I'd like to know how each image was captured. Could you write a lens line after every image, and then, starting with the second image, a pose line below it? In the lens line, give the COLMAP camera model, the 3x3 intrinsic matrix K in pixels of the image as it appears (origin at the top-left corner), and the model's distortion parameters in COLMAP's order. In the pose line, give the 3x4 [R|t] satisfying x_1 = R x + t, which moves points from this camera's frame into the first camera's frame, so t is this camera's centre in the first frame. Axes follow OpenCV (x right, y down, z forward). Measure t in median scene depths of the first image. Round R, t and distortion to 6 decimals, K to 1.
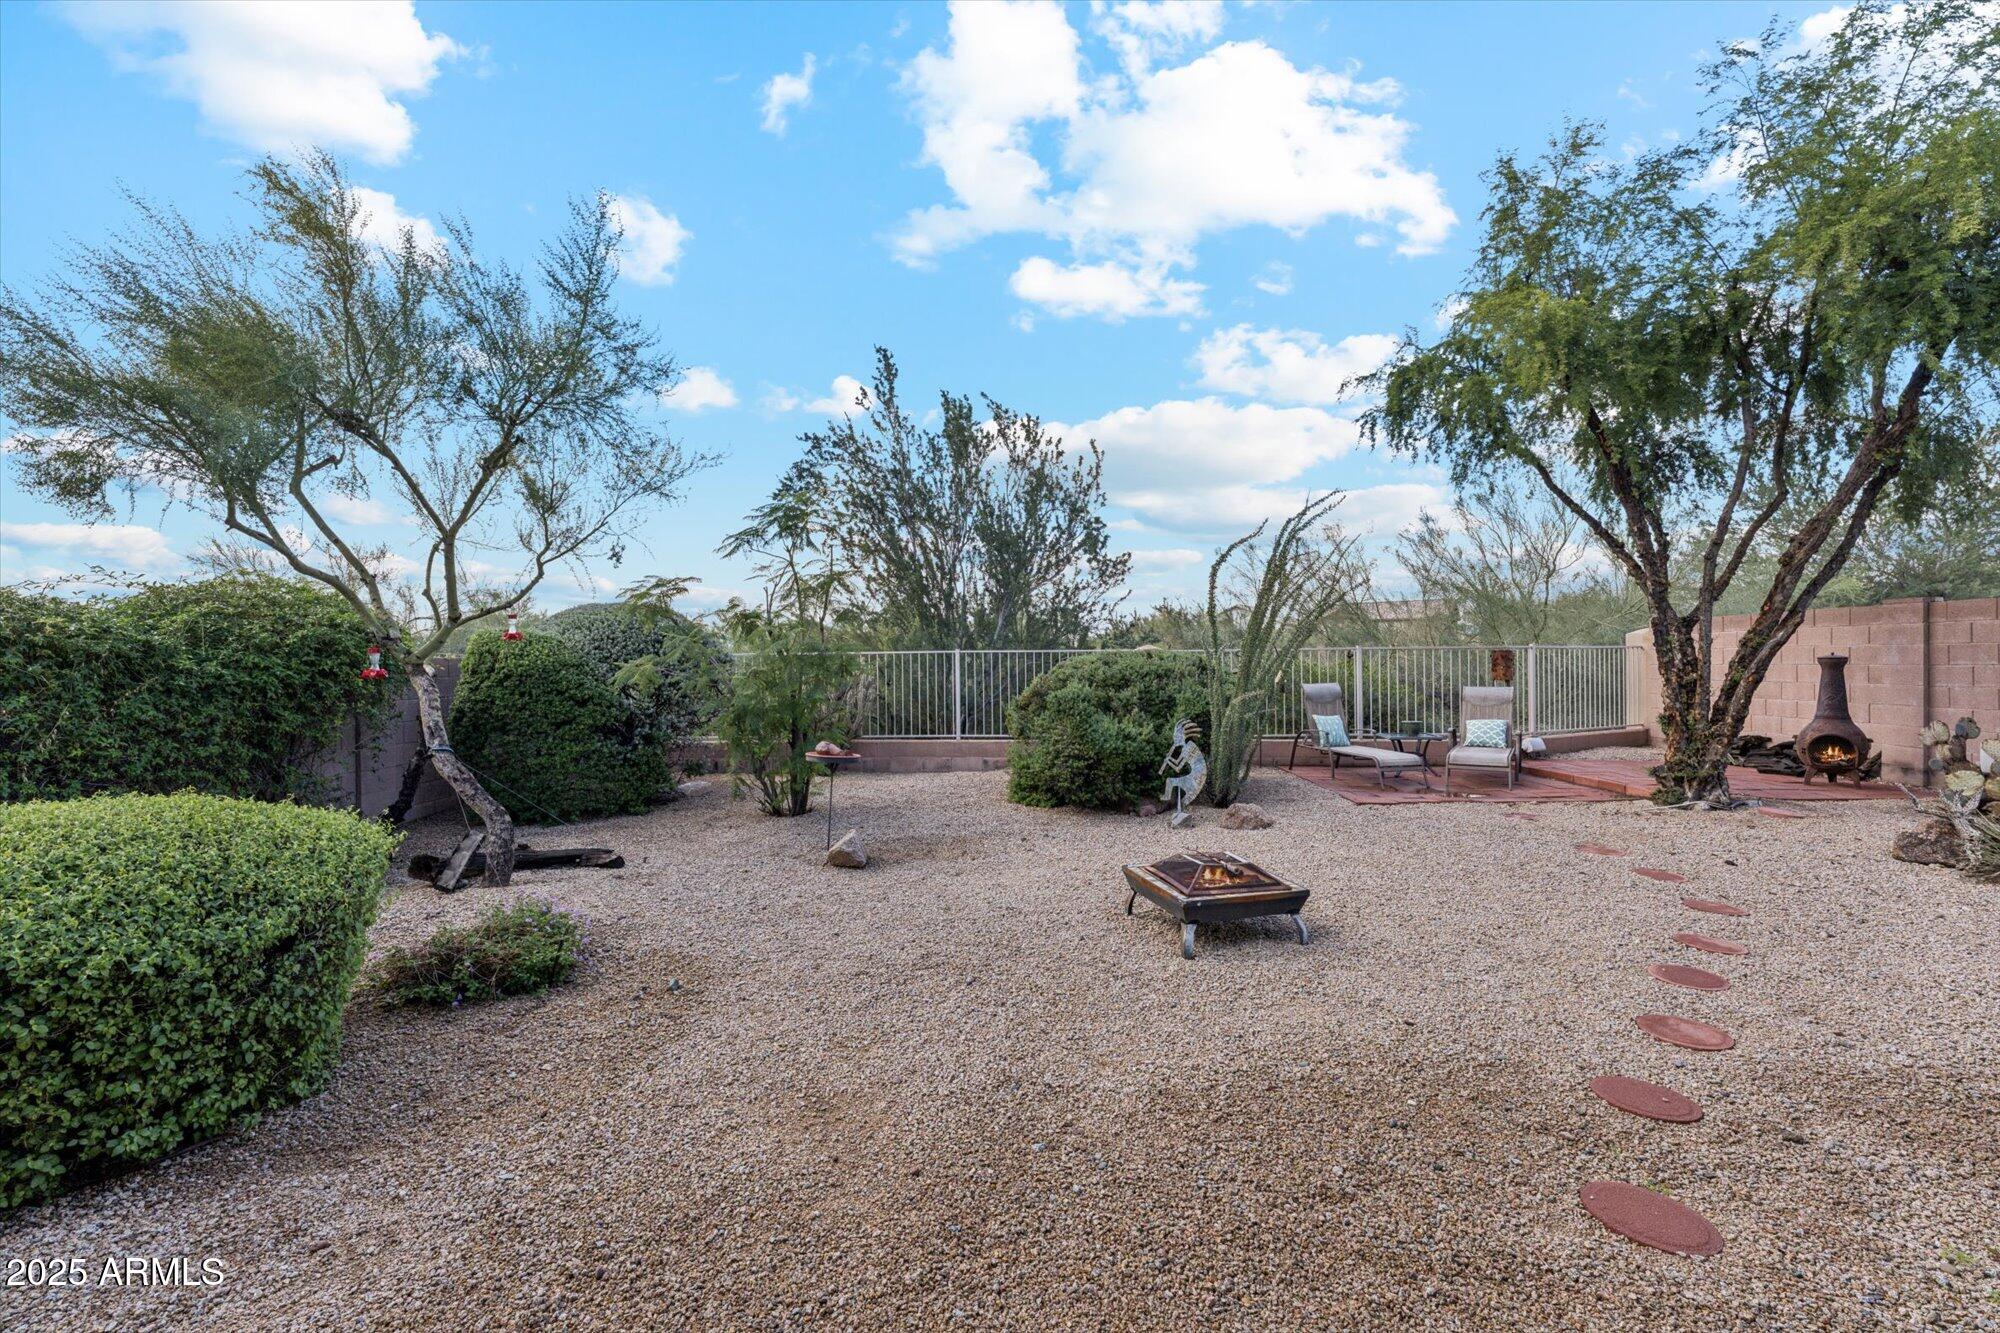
lens RADIAL K [[818.8, 0, 995.4], [0, 818.8, 664.1], [0, 0, 1]] dist [-0.001817, 0.000569]
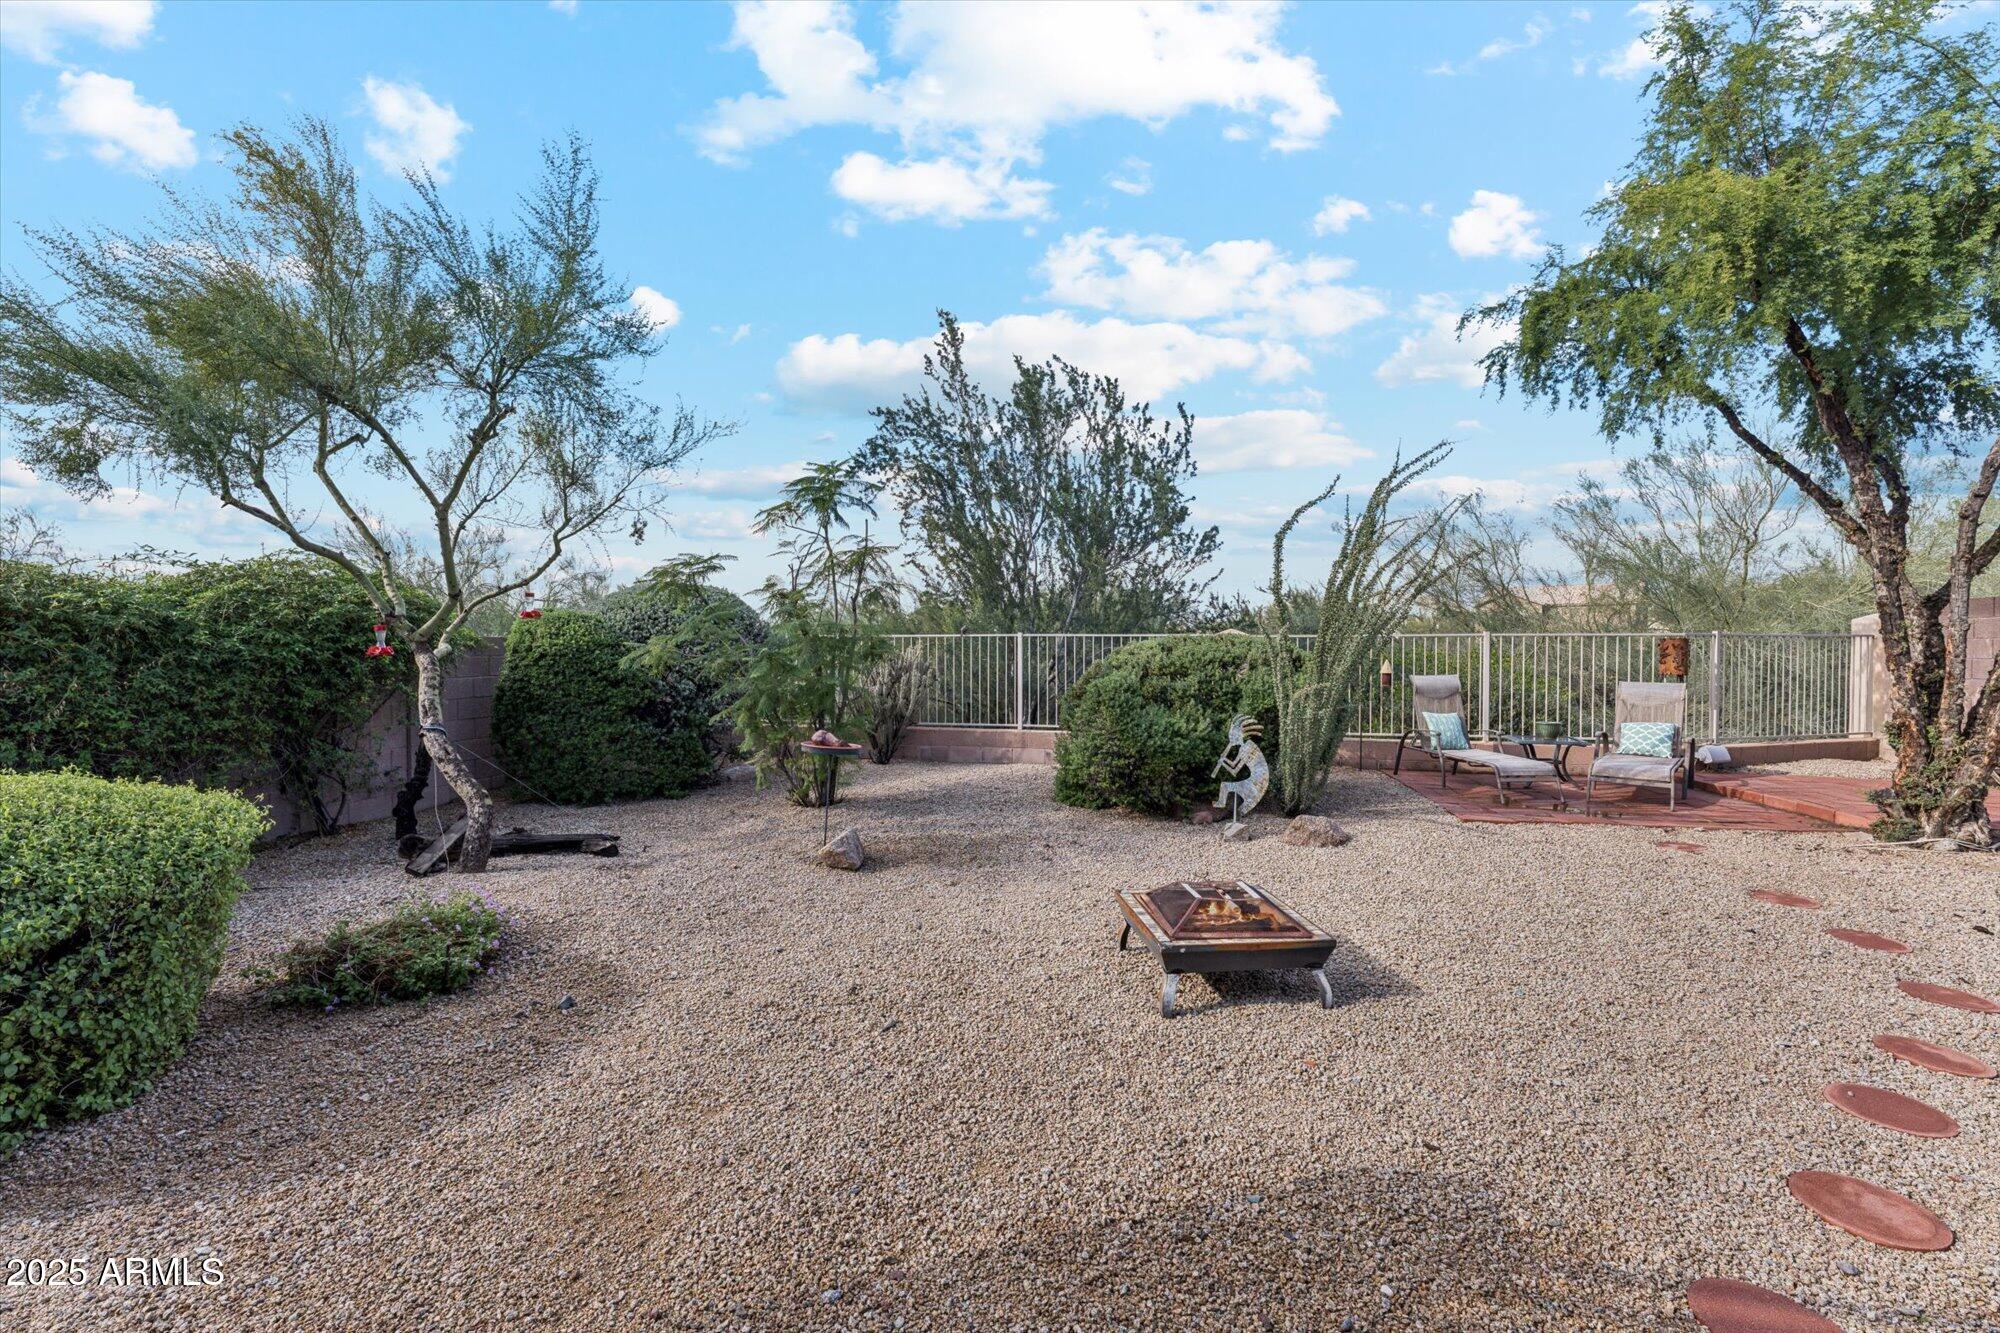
lens RADIAL K [[818.8, 0, 997.4], [0, 818.8, 664.0], [0, 0, 1]] dist [-0.001817, 0.000569]
pose [[0.986698, 0.013379, -0.162012, 0.115135], [-0.010519, 0.999774, 0.018499, 0.001151], [0.162222, -0.016549, 0.986615, 0.110895]]
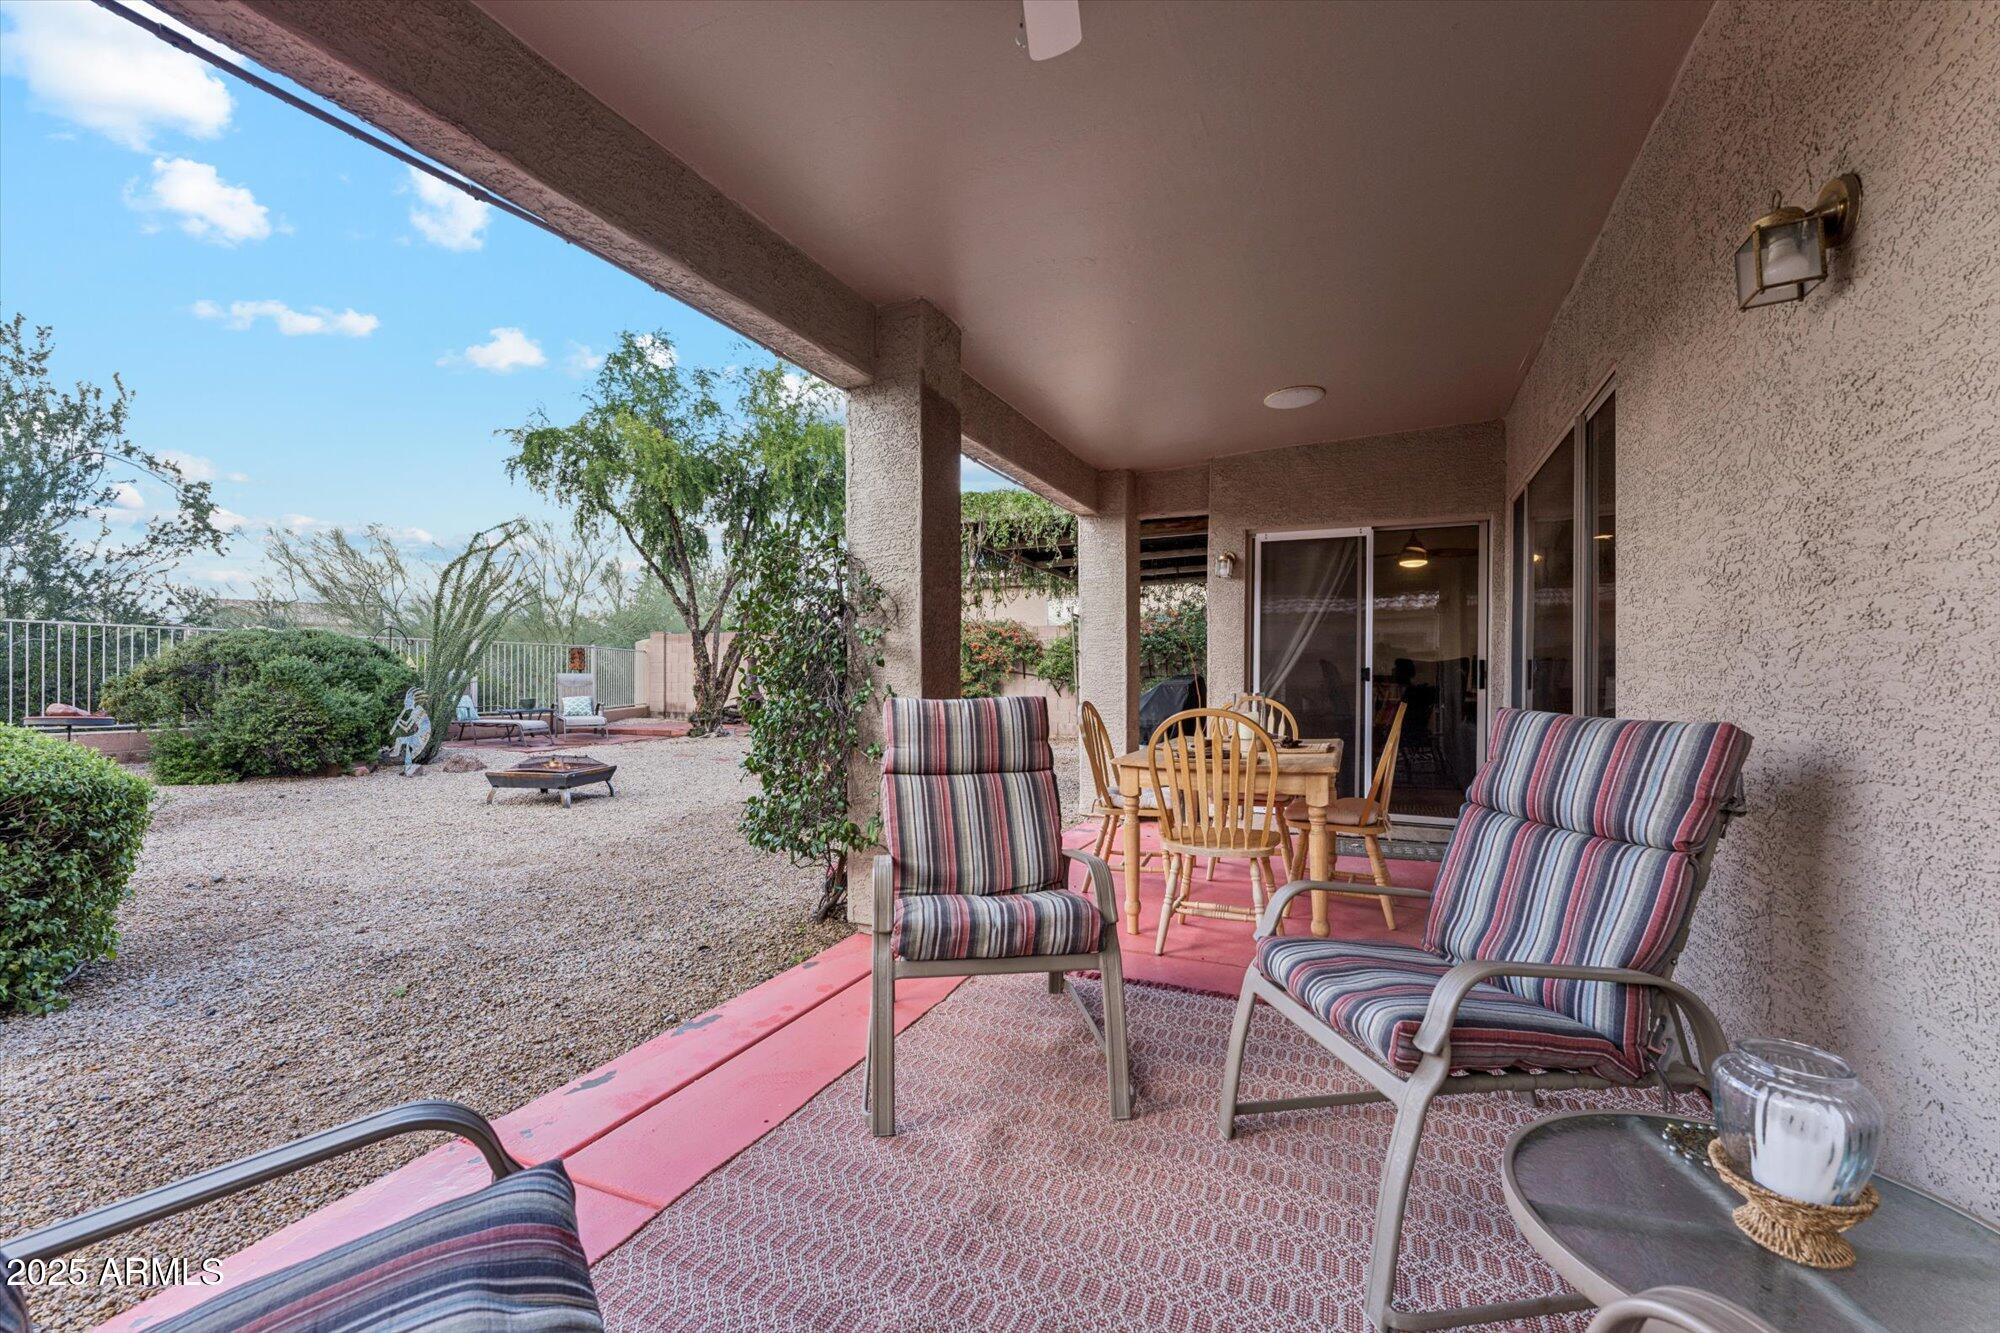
lens RADIAL K [[818.8, 0, 1003.2], [0, 818.8, 678.6], [0, 0, 1]] dist [-0.001817, 0.000569]
pose [[0.365350, 0.008881, 0.930828, -0.574466], [-0.003863, 0.999960, -0.008024, 0.061066], [-0.930862, -0.000664, 0.365370, -0.248160]]
